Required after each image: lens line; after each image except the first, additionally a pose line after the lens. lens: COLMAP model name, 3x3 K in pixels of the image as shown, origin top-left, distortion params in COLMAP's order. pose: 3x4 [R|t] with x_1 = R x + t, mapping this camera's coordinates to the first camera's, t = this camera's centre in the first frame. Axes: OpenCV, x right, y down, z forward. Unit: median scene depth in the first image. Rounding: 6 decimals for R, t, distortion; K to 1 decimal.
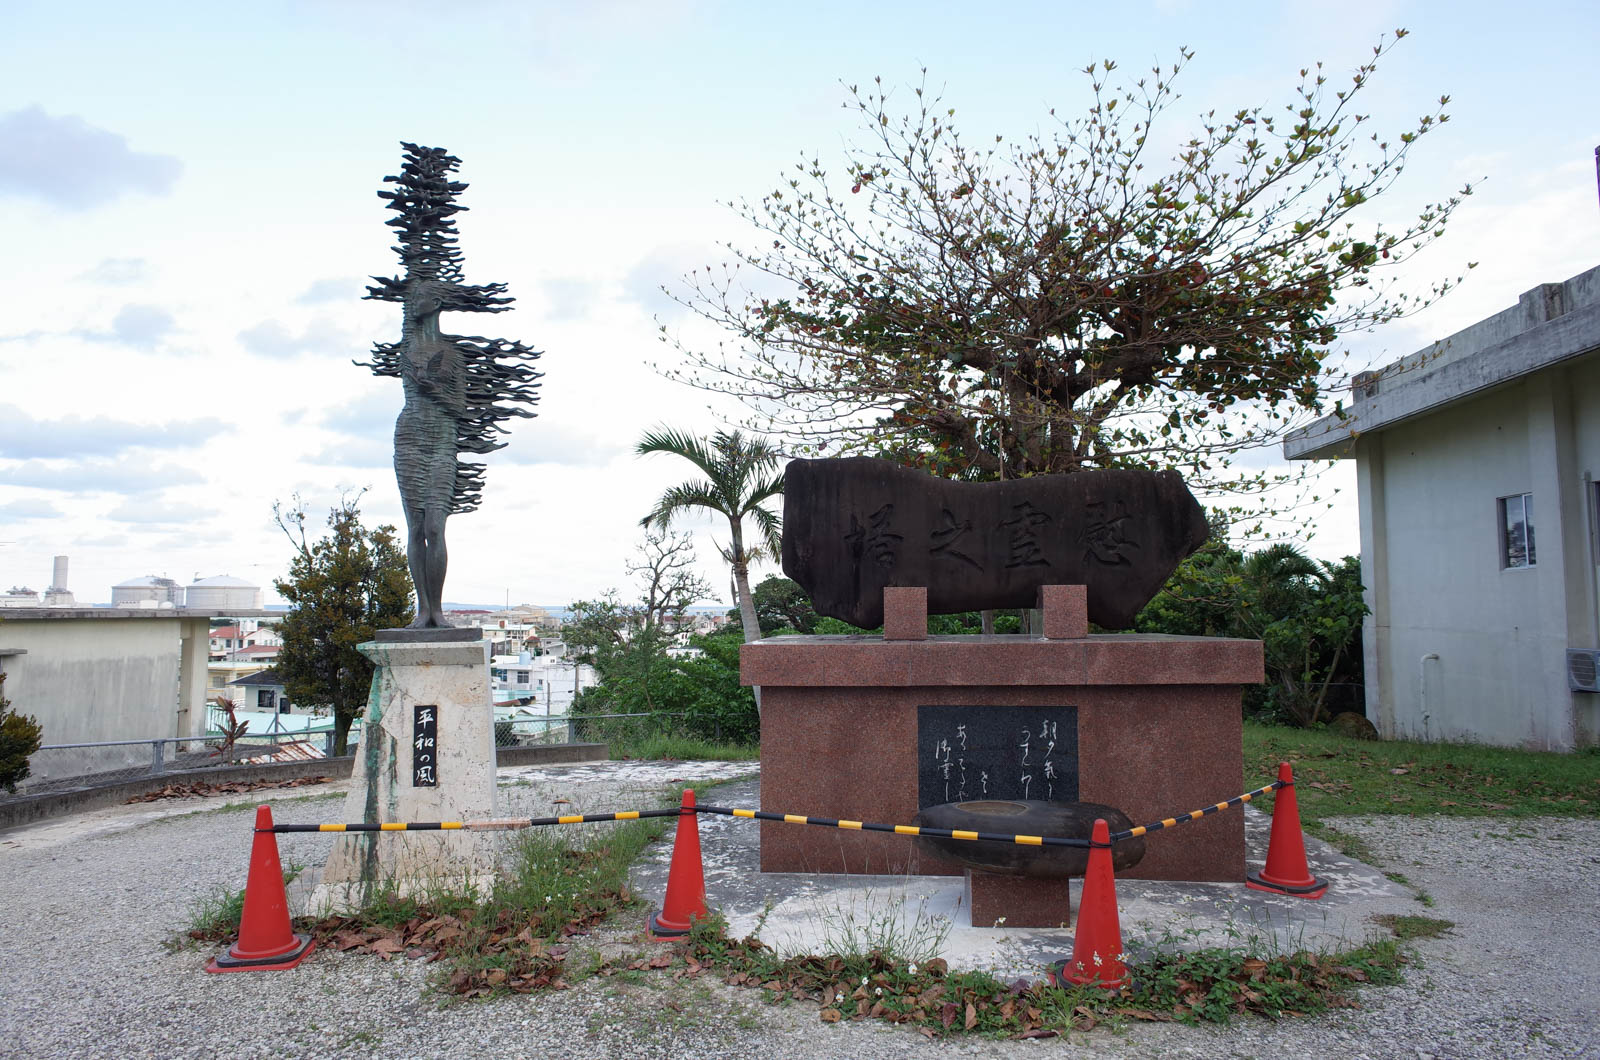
lens RADIAL K [[935.0, 0, 790.4], [0, 935.0, 528.1], [0, 0, 1]] dist [-0.084137, 0.050928]
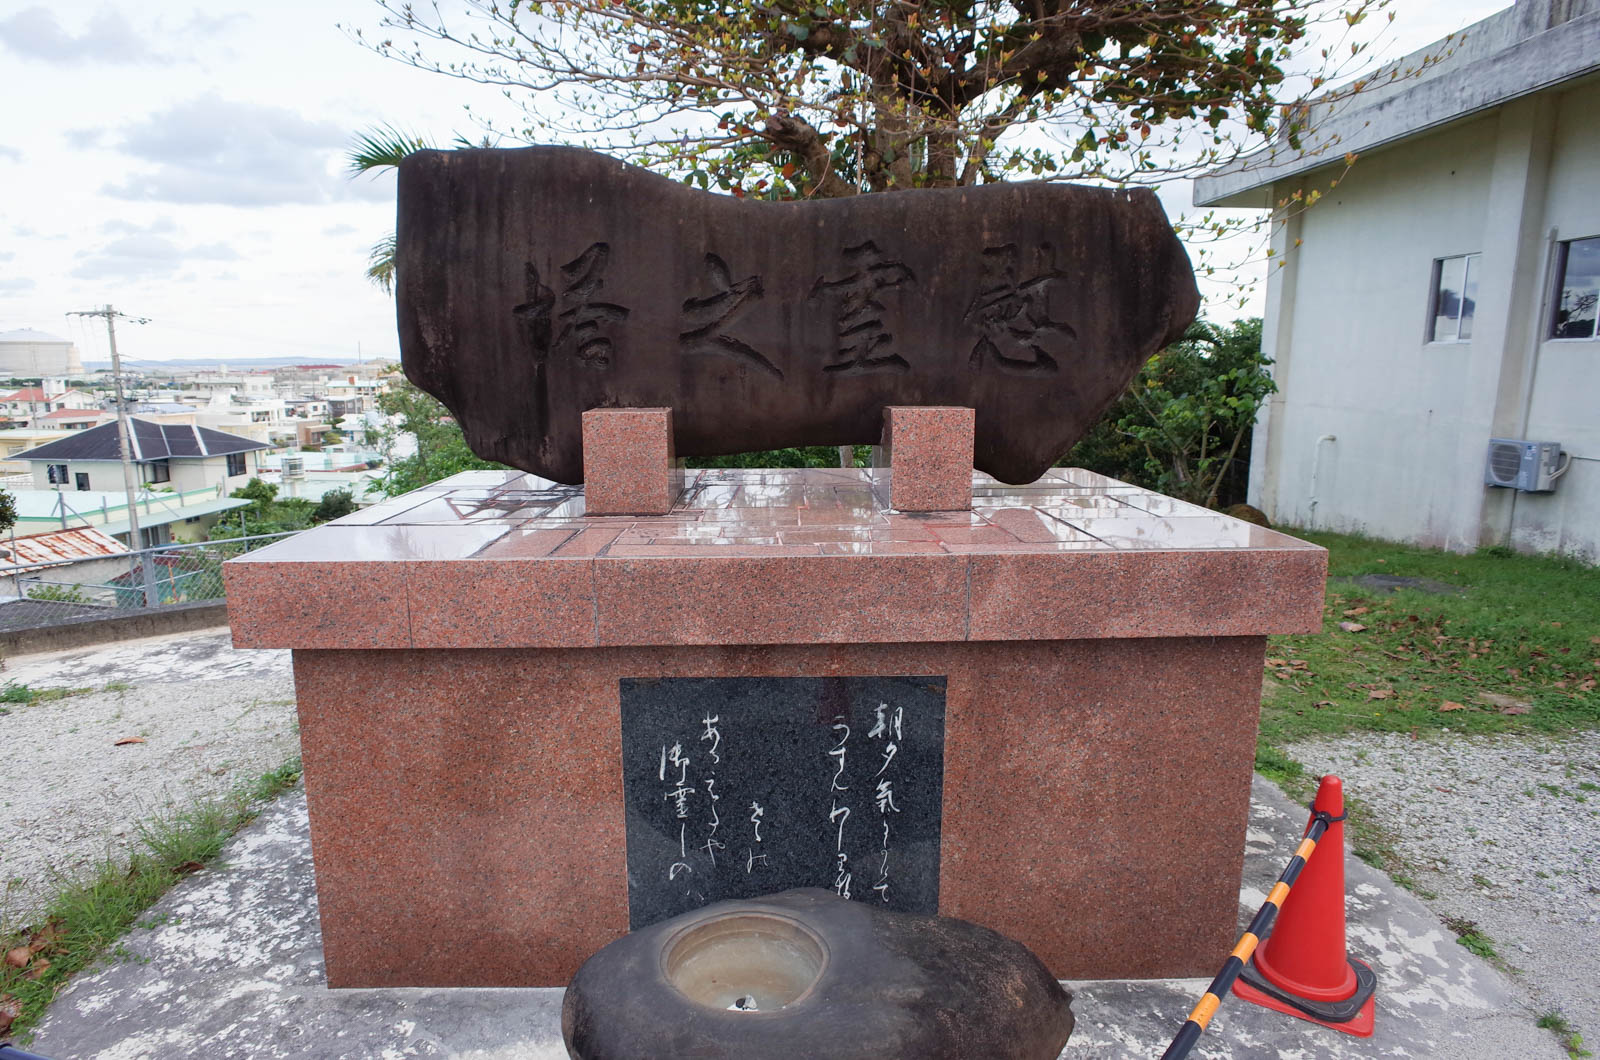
lens RADIAL K [[935.0, 0, 790.4], [0, 935.0, 528.1], [0, 0, 1]] dist [-0.084137, 0.050928]
pose [[0.991106, -0.022639, 0.131138, 0.071932], [-0.012512, 0.965206, 0.261193, -0.004427], [-0.132488, -0.260510, 0.956337, 0.243573]]
